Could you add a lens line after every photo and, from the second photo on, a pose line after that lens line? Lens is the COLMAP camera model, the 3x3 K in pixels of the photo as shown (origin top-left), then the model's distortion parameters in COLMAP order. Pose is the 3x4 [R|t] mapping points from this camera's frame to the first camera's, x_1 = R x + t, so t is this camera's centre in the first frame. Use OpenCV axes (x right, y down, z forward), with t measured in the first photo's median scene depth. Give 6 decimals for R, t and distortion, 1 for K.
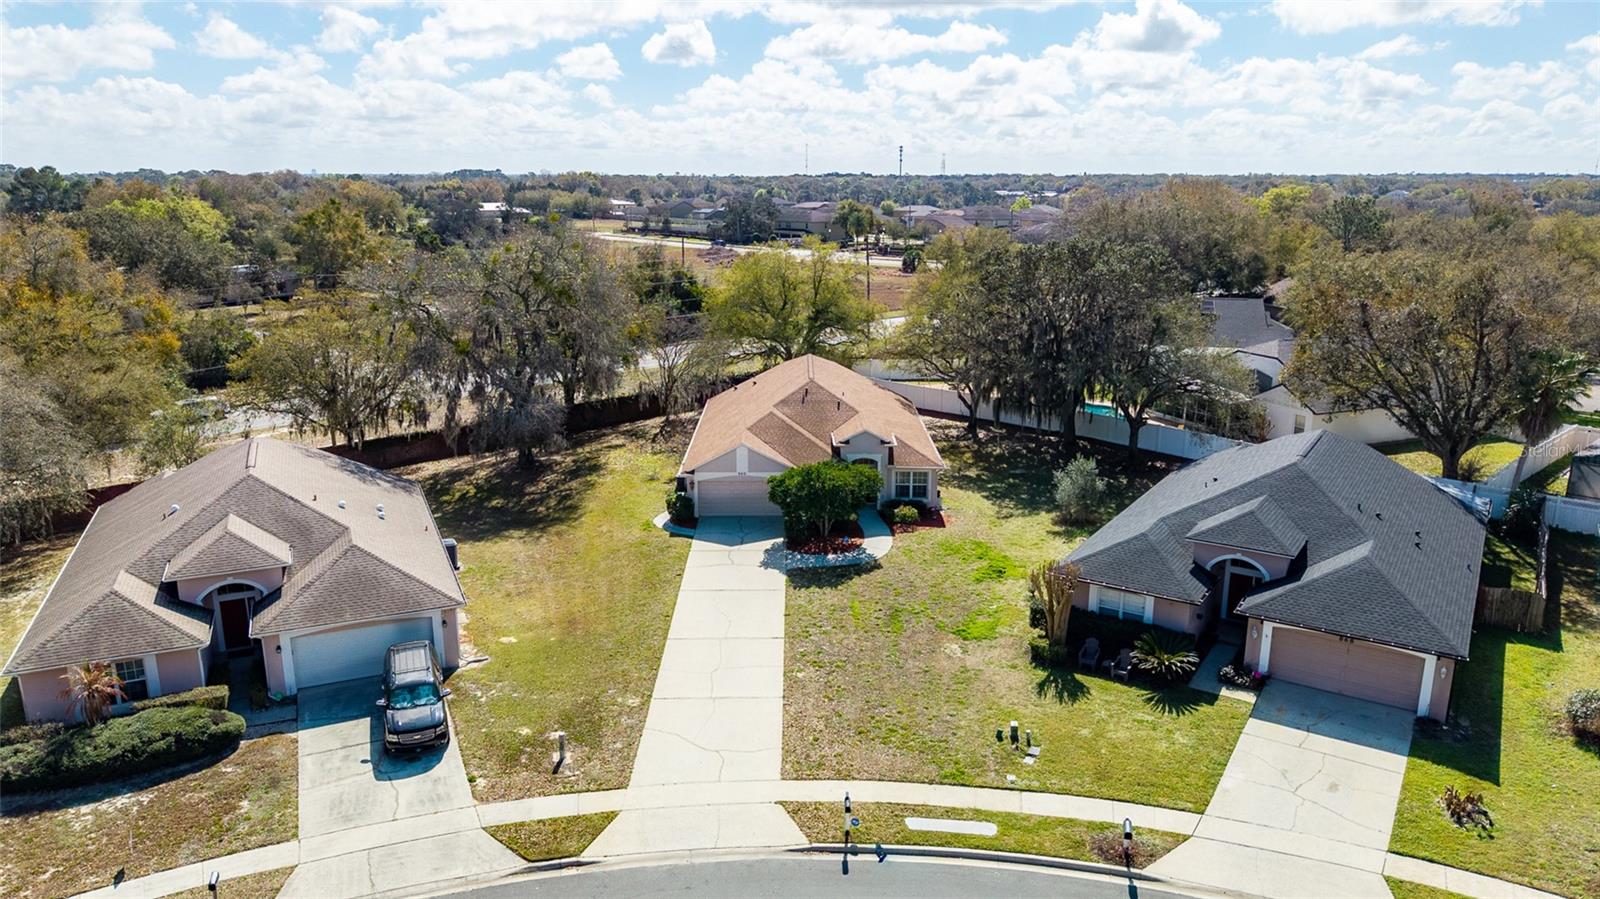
lens RADIAL K [[1077.0, 0, 800.0], [0, 1077.0, 449.5], [0, 0, 1]] dist [0.026535, -0.002512]
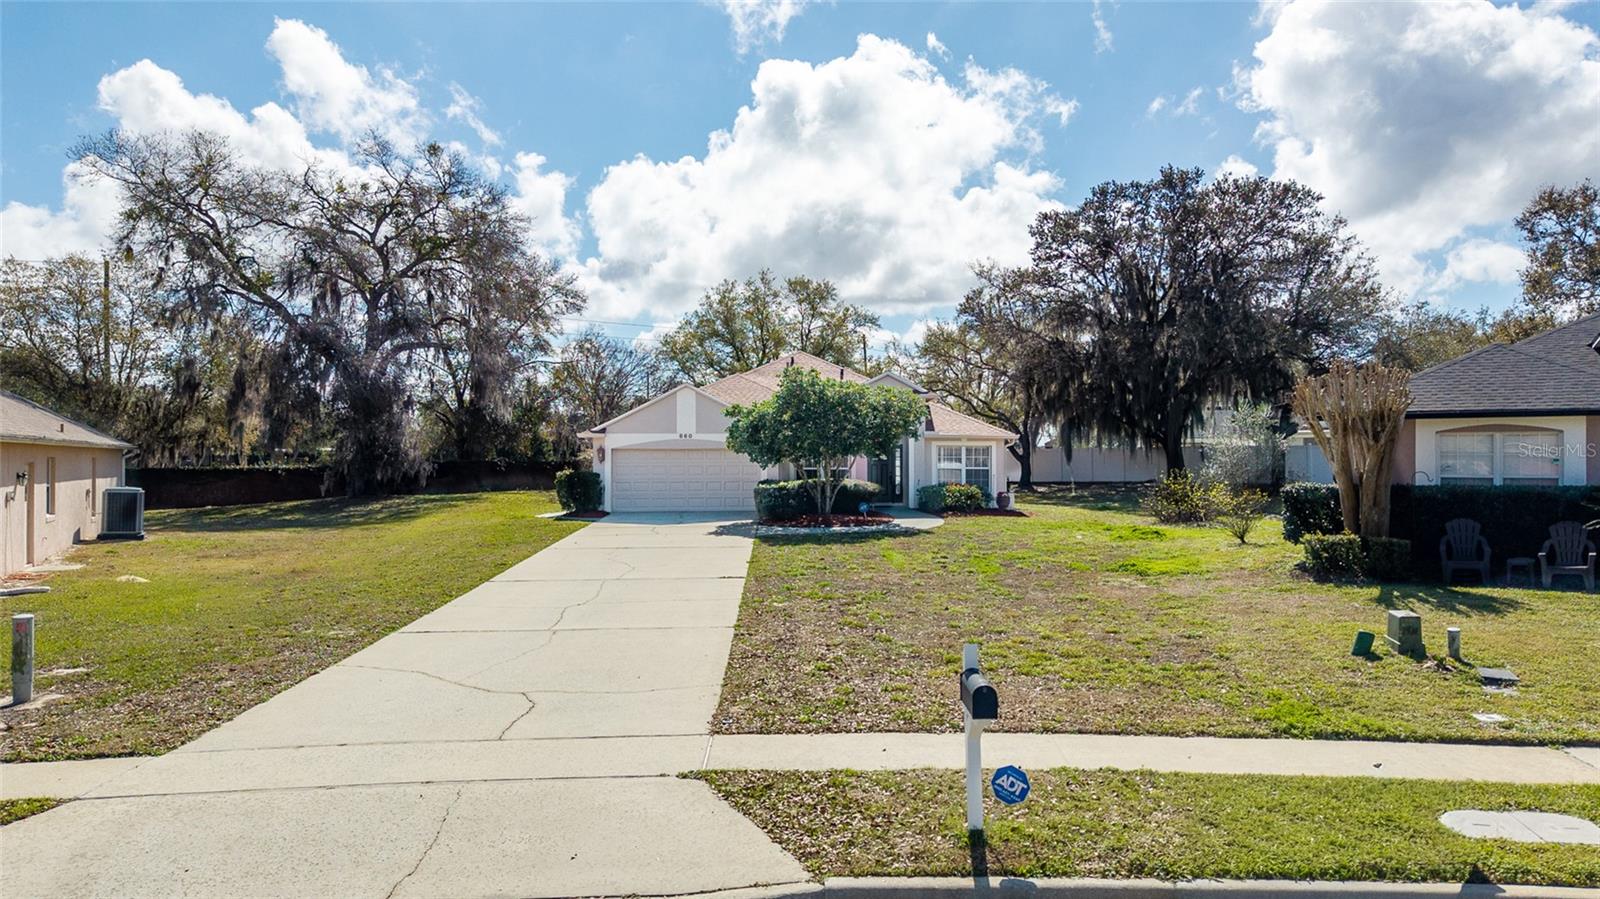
lens RADIAL K [[1077.0, 0, 800.0], [0, 1077.0, 449.5], [0, 0, 1]] dist [0.026535, -0.002512]
pose [[0.999899, 0.000697, 0.014172, 0.002044], [0.002943, 0.966893, -0.255165, 0.204008], [-0.013881, 0.255181, 0.966794, 0.465179]]
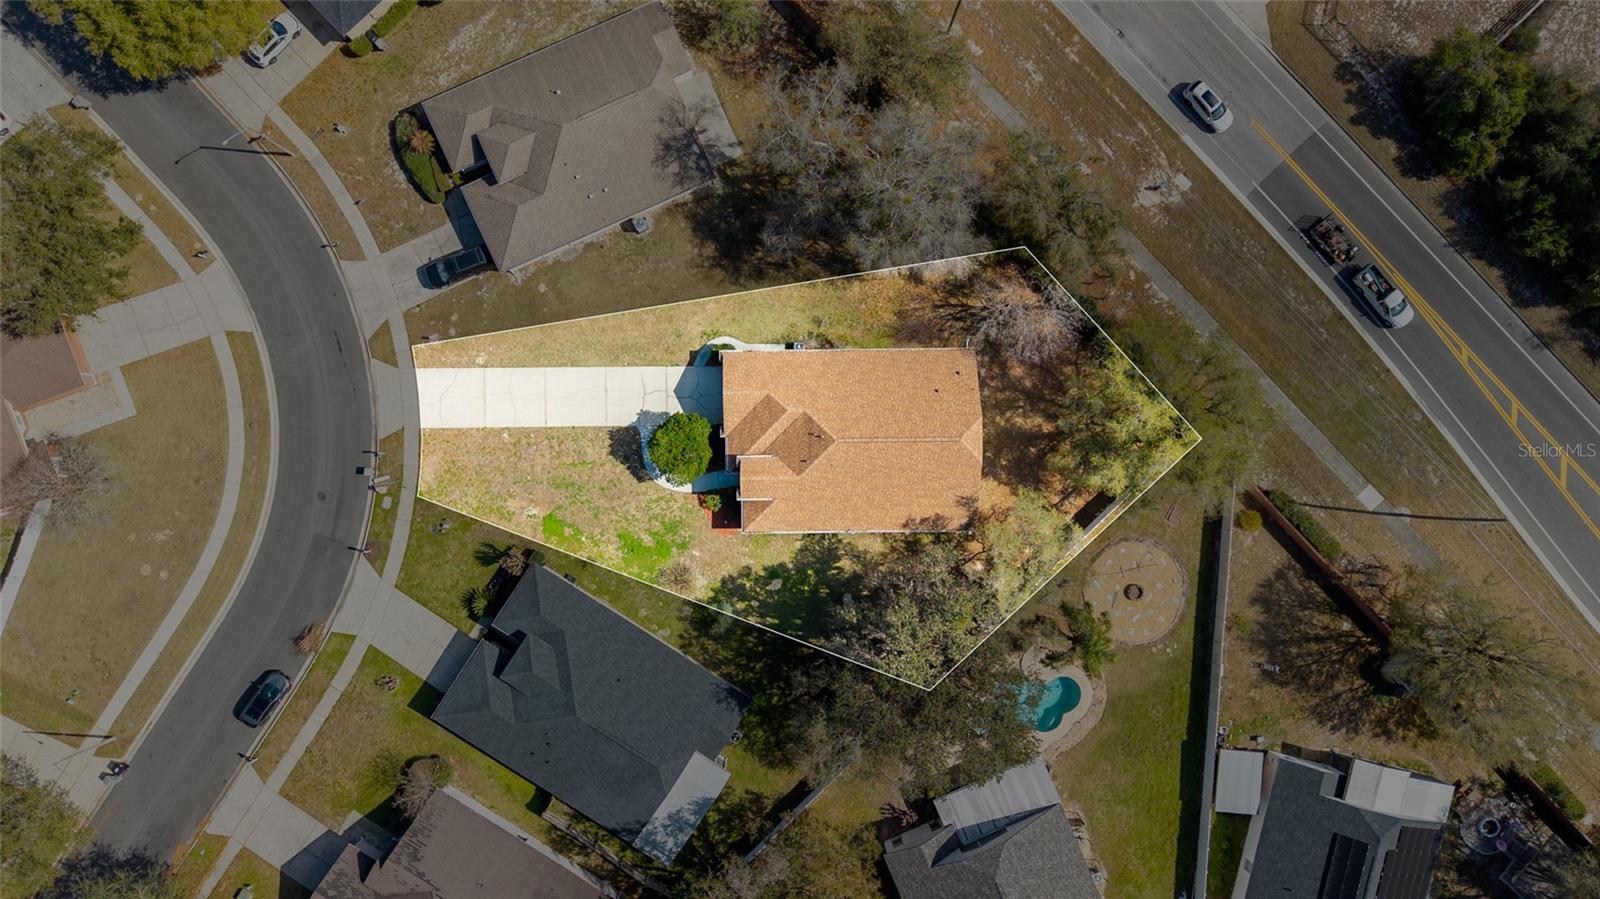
lens RADIAL K [[1077.0, 0, 800.0], [0, 1077.0, 449.5], [0, 0, 1]] dist [0.026535, -0.002512]
pose [[0.009814, 0.999723, -0.021399, 0.062581], [-0.301262, 0.023362, 0.953255, -1.562387], [0.953491, -0.002909, 0.301408, 0.721086]]
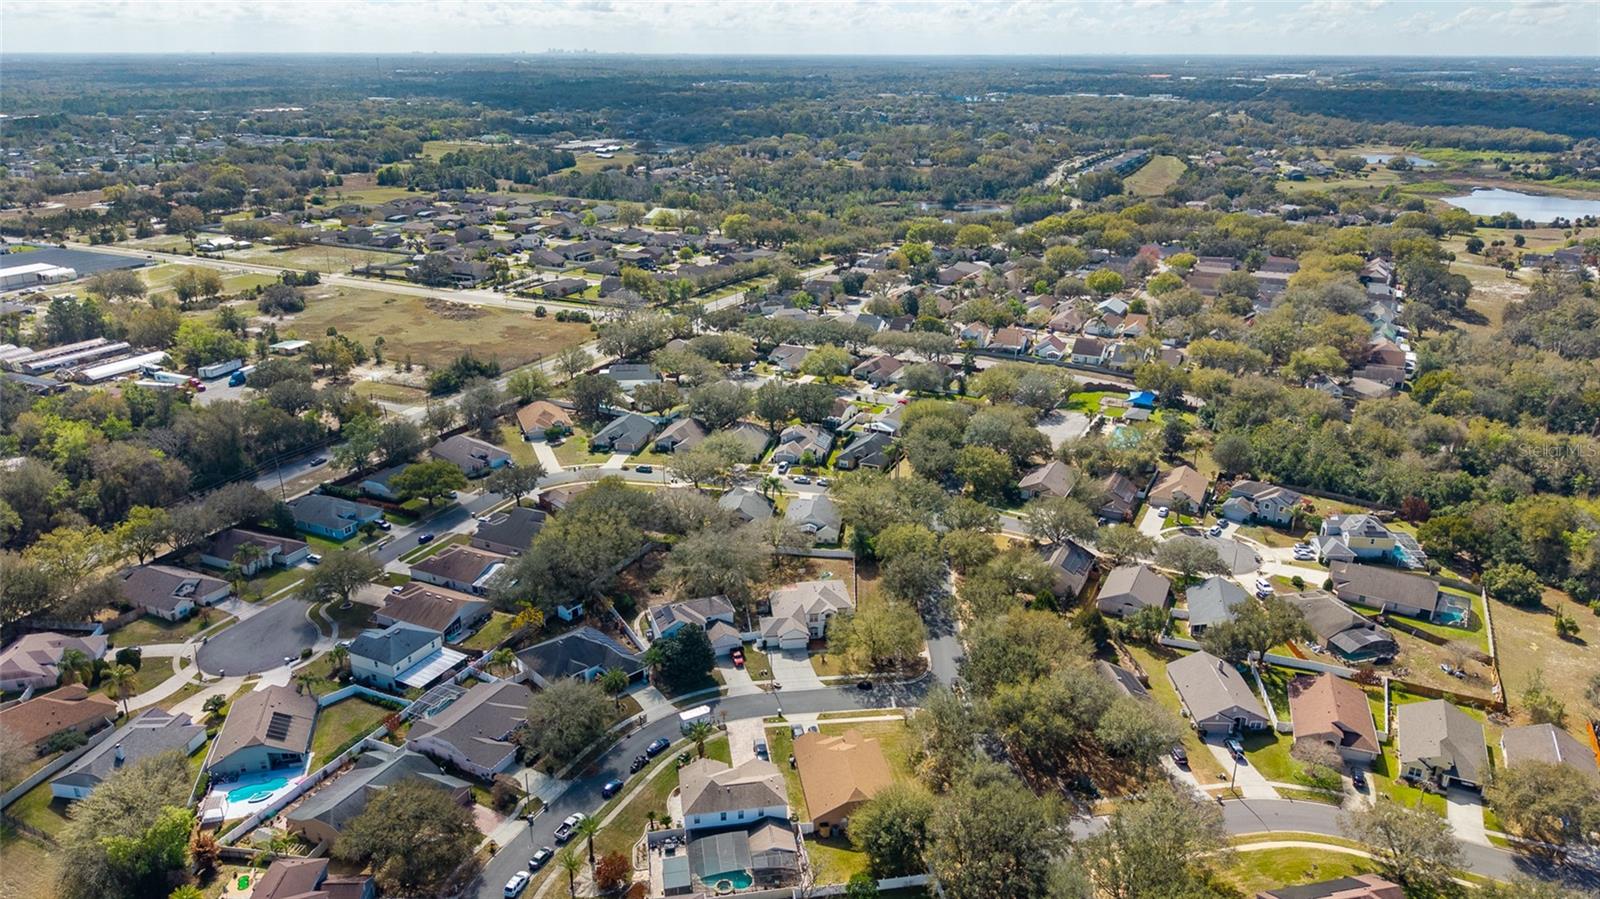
lens RADIAL K [[1082.3, 0, 800.0], [0, 1082.3, 449.5], [0, 0, 1]] dist [-0.009118, -0.002974]
pose [[0.931597, -0.123151, 0.341996, -0.797167], [0.086075, 0.988839, 0.121607, -0.493086], [-0.353155, -0.083851, 0.931799, -5.264007]]
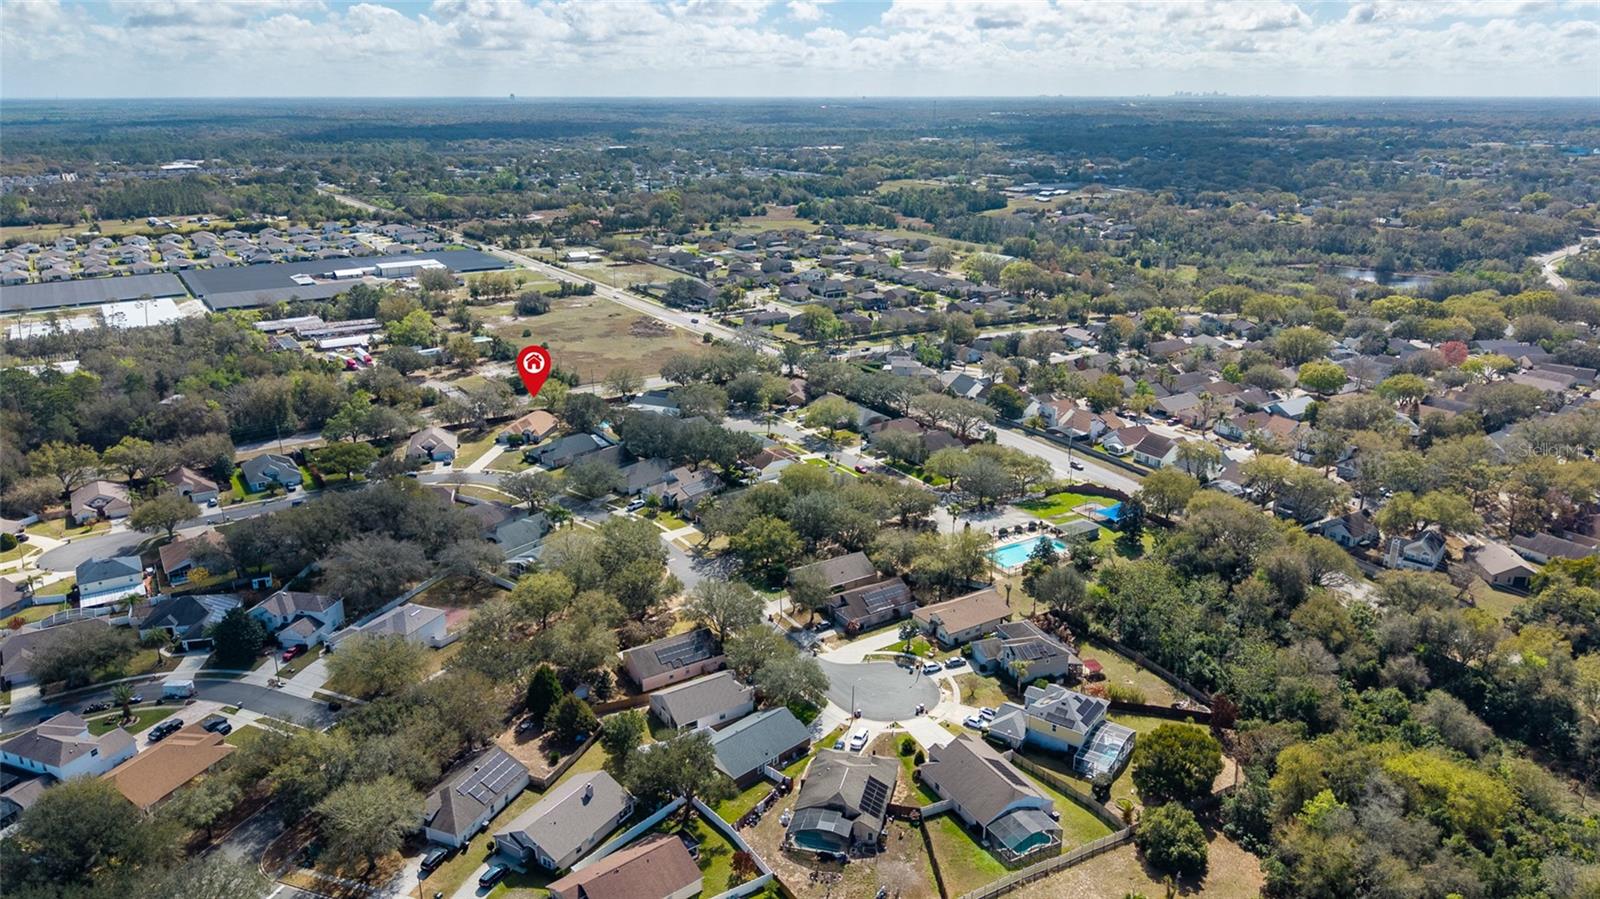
lens RADIAL K [[1077.0, 0, 800.0], [0, 1077.0, 449.5], [0, 0, 1]] dist [0.026535, -0.002512]
pose [[0.986407, 0.049819, -0.156589, 2.877270], [-0.038748, 0.996581, 0.072978, -0.456983], [0.159689, -0.065918, 0.984964, -5.397370]]
